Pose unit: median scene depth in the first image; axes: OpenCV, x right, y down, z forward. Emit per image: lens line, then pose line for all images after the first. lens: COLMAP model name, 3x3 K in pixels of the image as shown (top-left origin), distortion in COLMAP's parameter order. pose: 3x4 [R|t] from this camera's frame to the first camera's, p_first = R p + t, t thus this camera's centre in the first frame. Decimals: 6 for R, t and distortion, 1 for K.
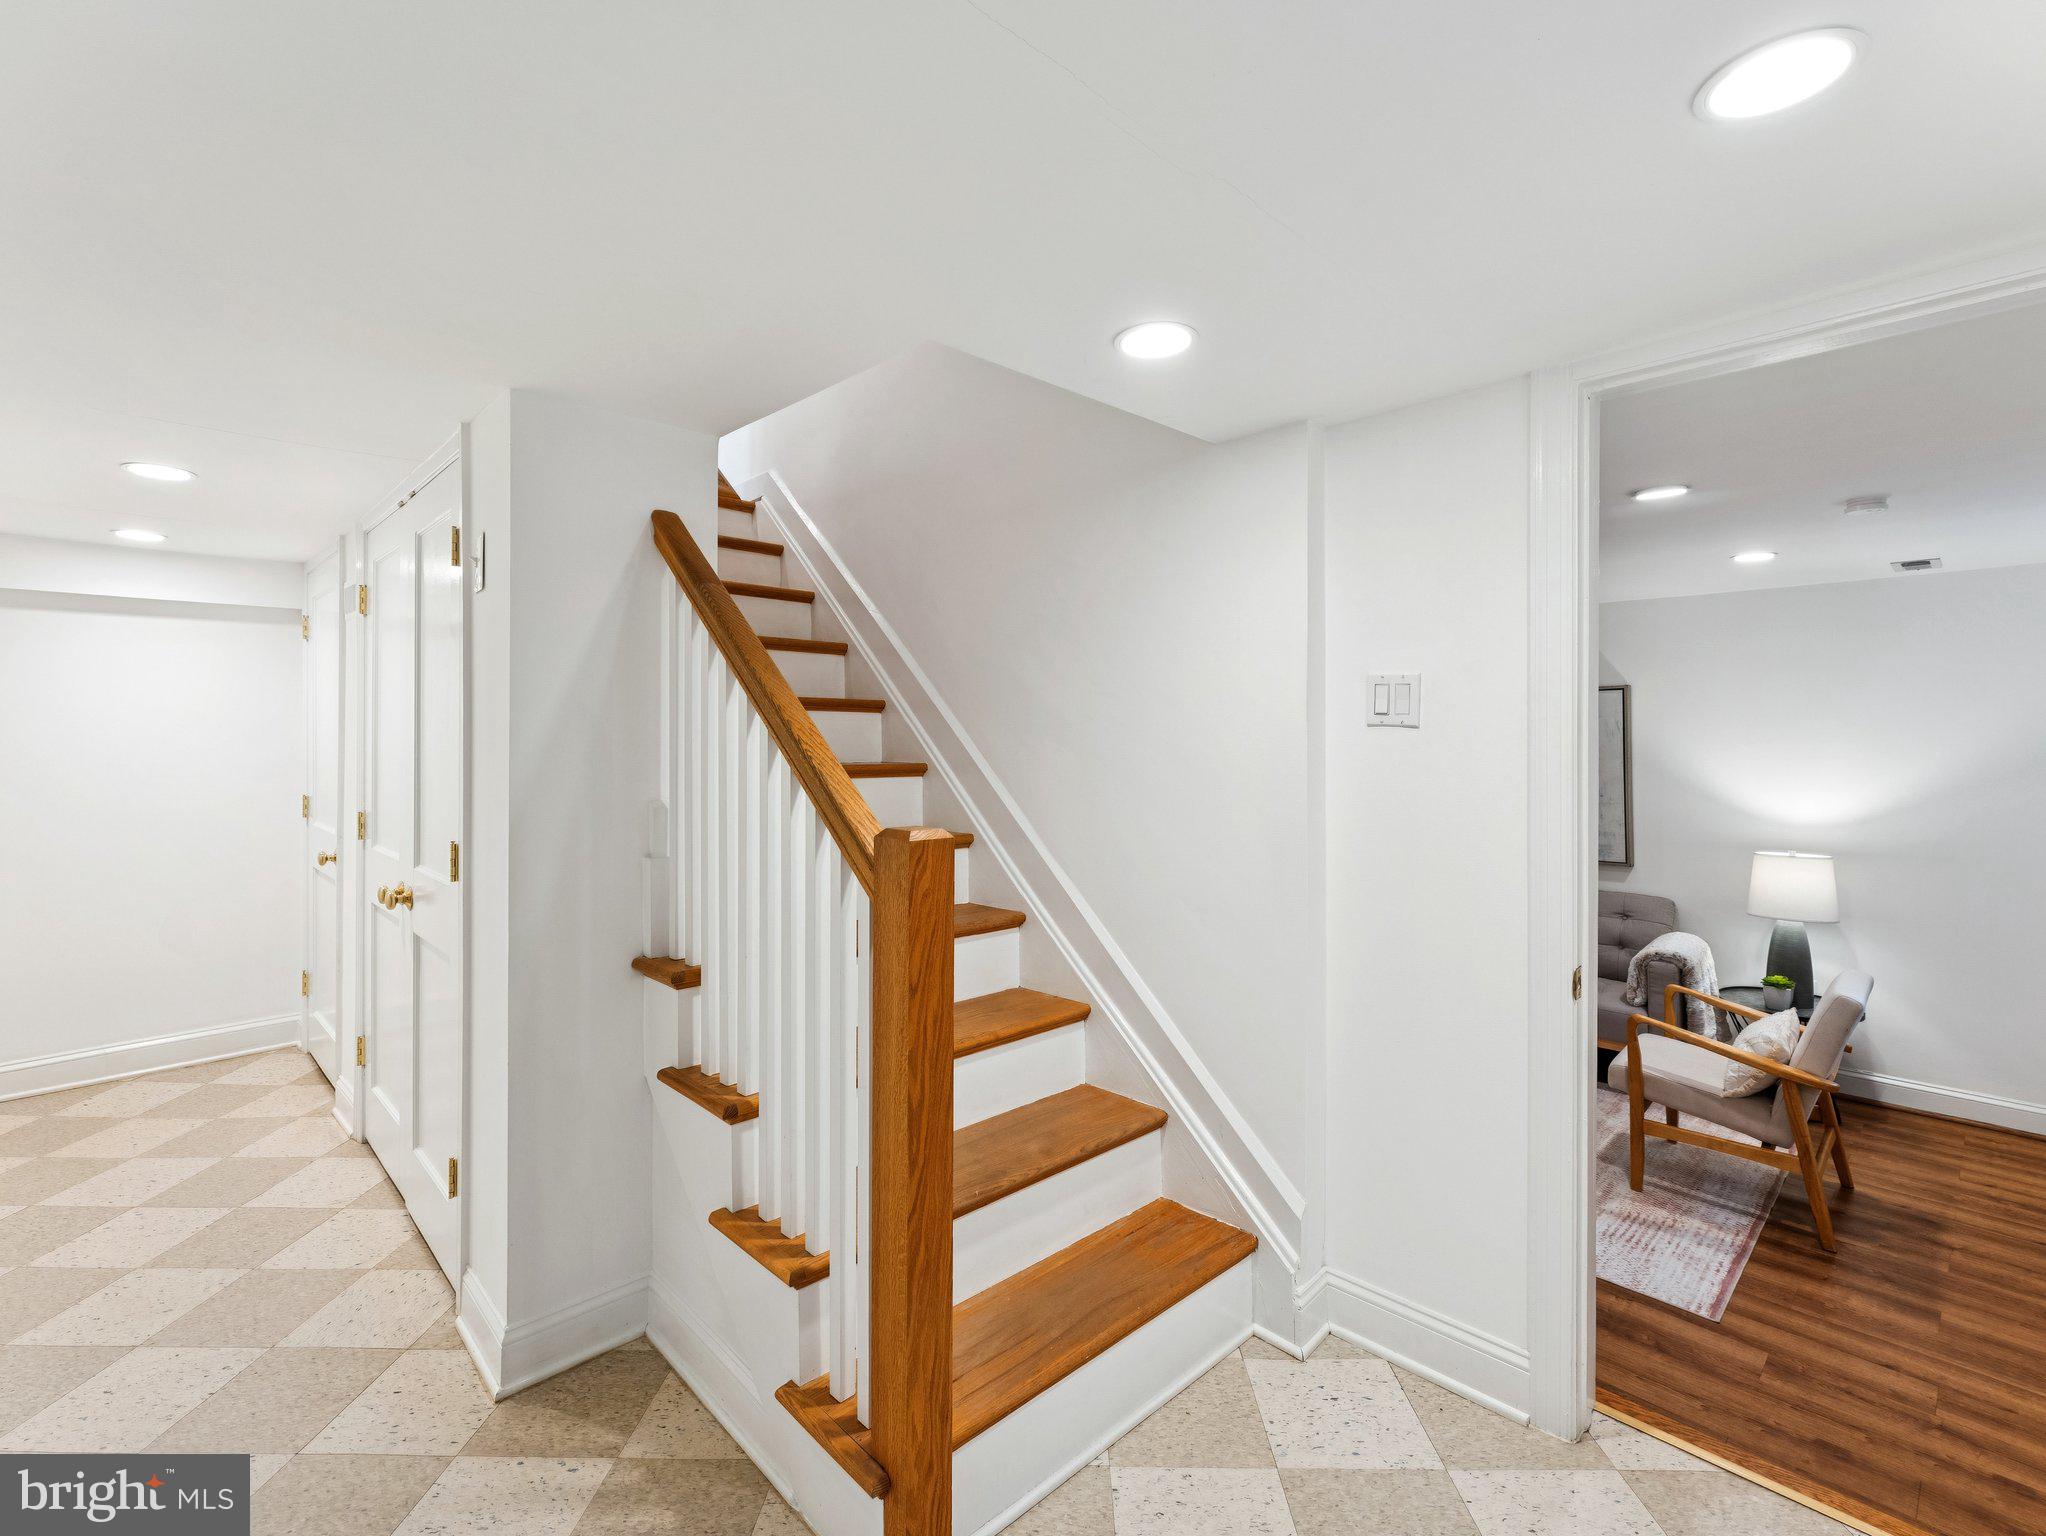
lens RADIAL K [[945.6, 0, 1019.5], [0, 945.6, 747.3], [0, 0, 1]] dist [0.003741, -0.000755]
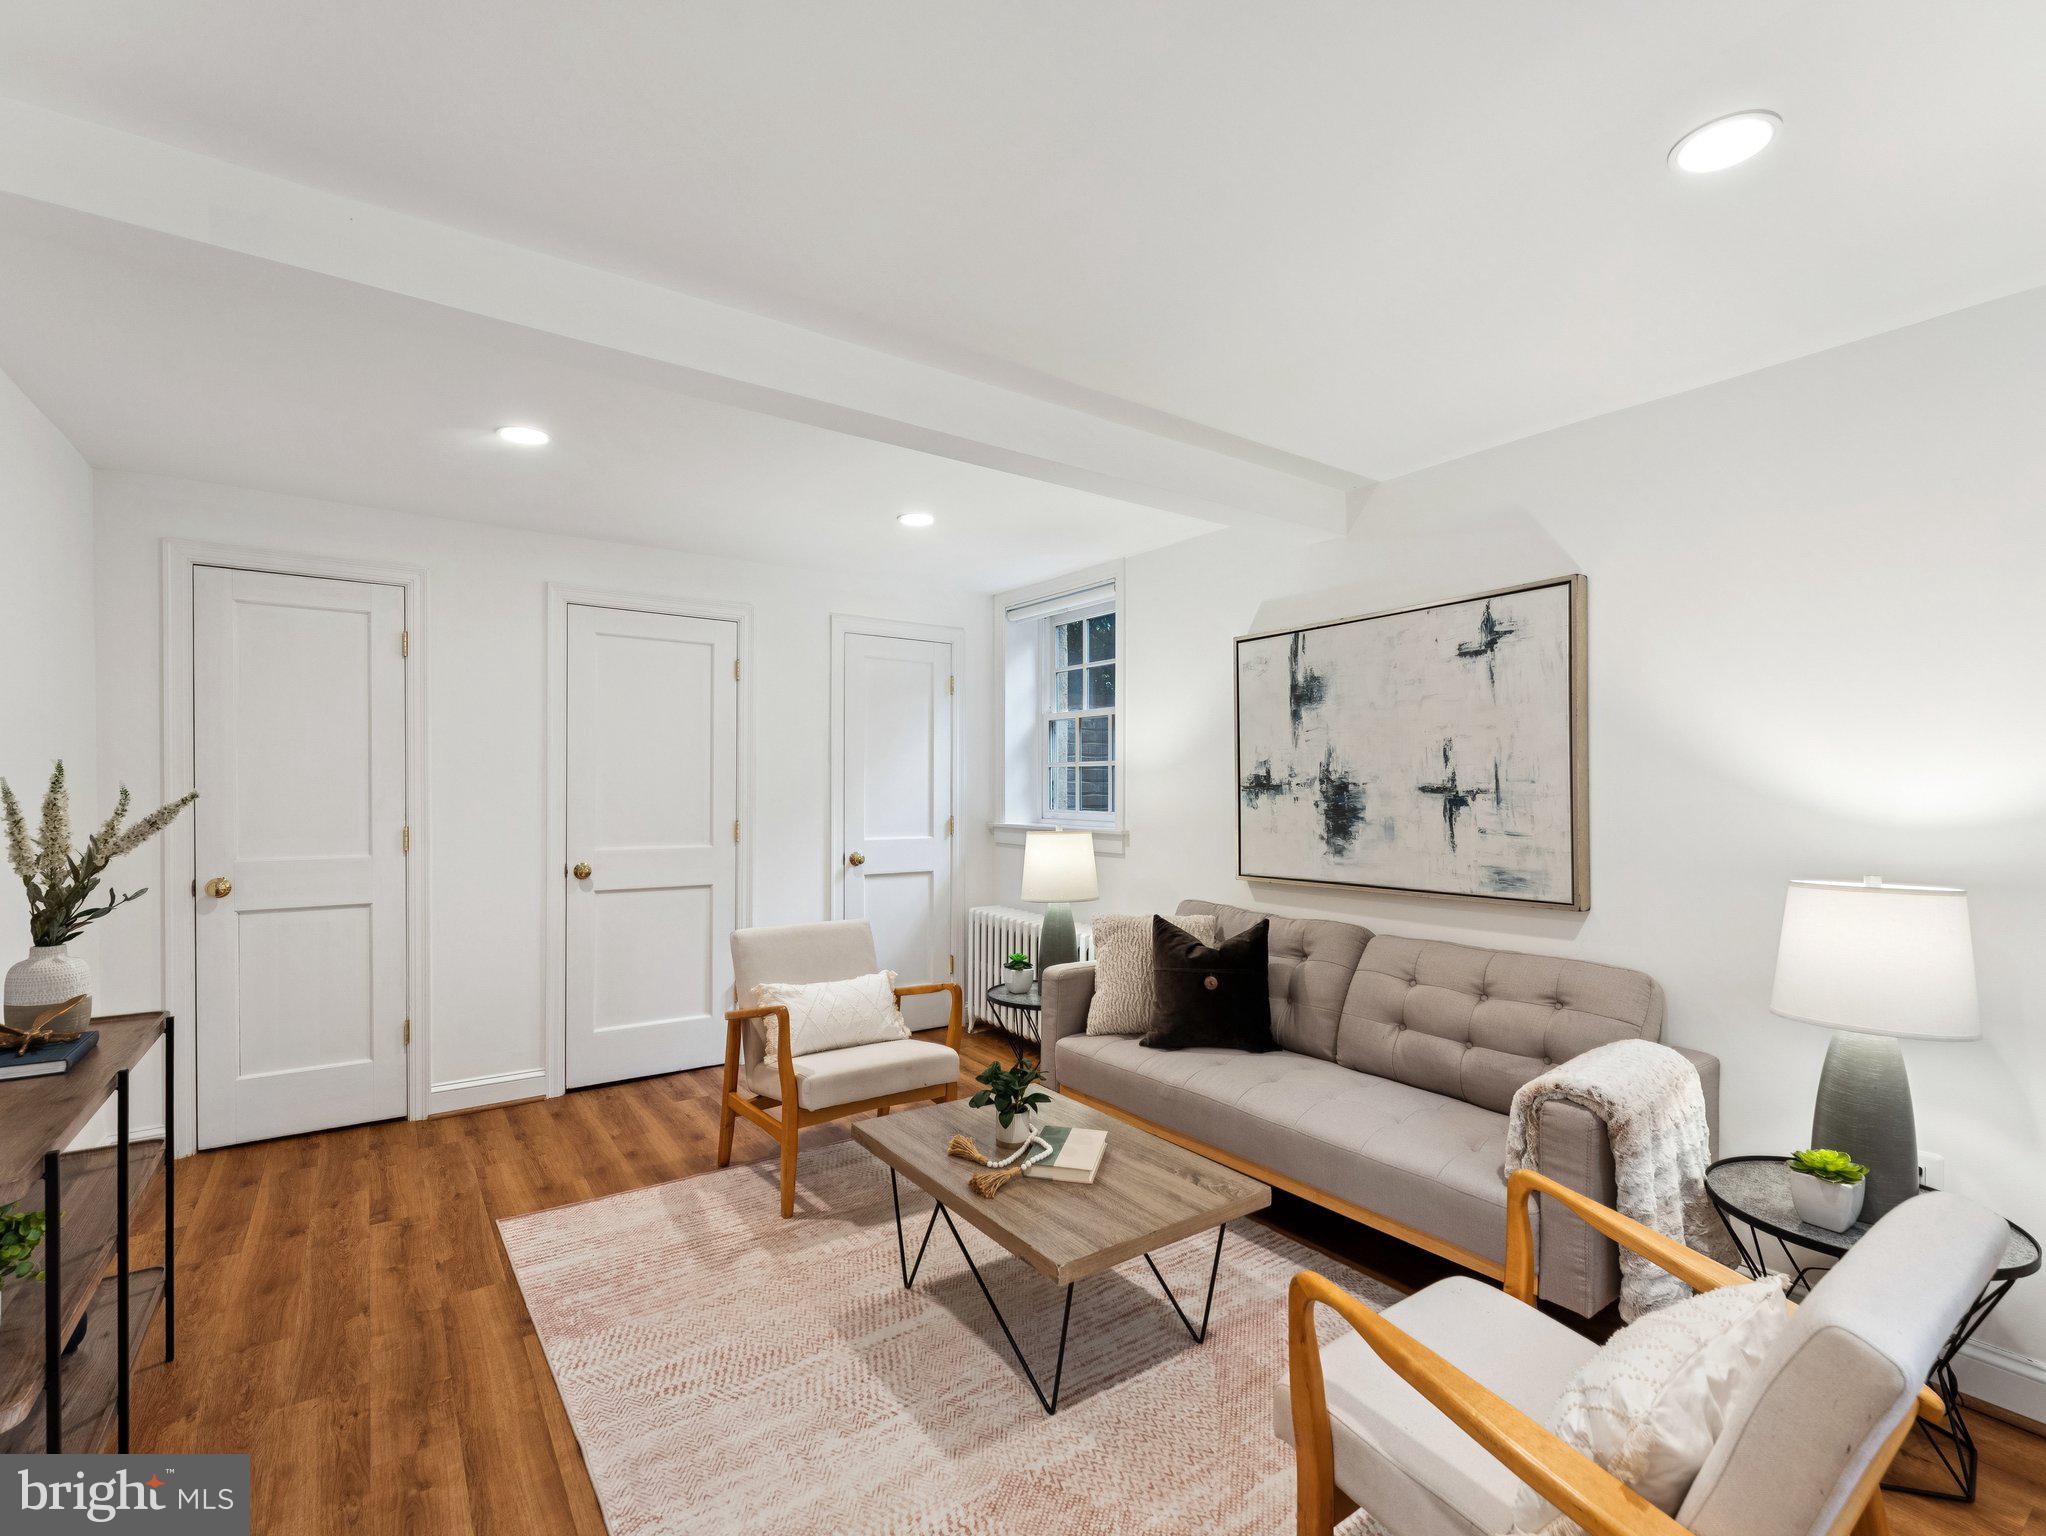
lens RADIAL K [[945.6, 0, 1024.7], [0, 945.6, 788.8], [0, 0, 1]] dist [0.003741, -0.000755]
pose [[0.988268, 0.001359, -0.152726, 0.479705], [-0.002264, 0.999981, -0.005749, 0.069076], [0.152715, 0.006027, 0.988252, 0.480856]]
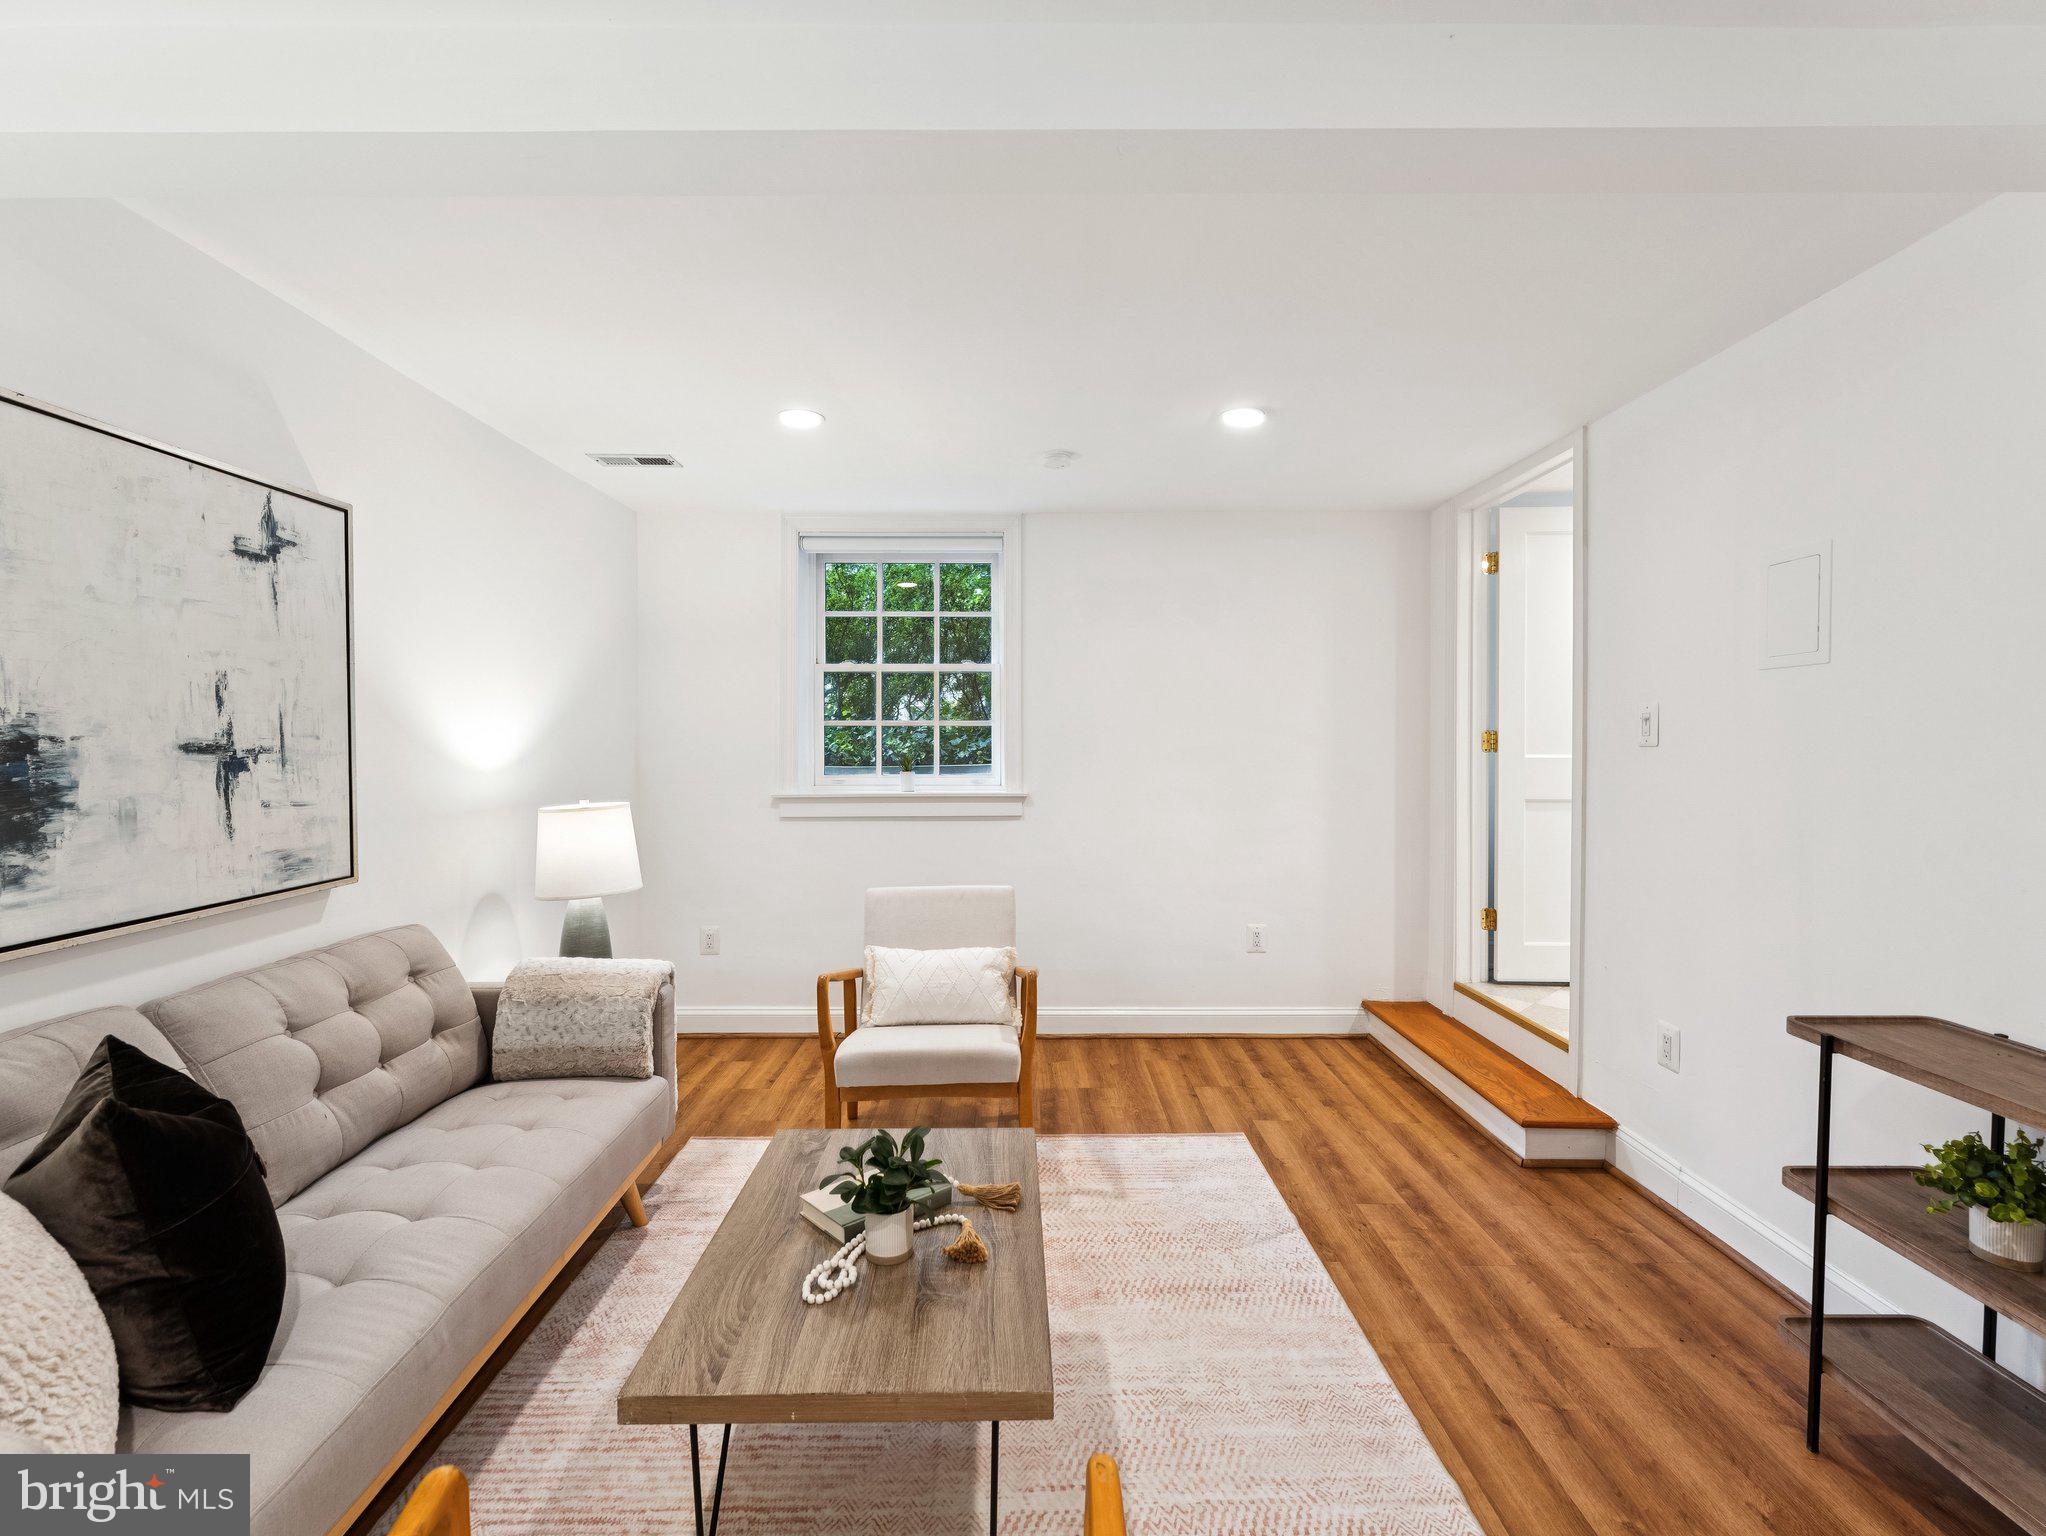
lens RADIAL K [[945.6, 0, 1015.4], [0, 945.6, 761.6], [0, 0, 1]] dist [0.003741, -0.000755]
pose [[-0.721376, -0.012406, 0.692432, 0.071139], [0.006428, 0.999676, 0.024609, 0.062526], [-0.692513, 0.022203, -0.721063, 1.295219]]
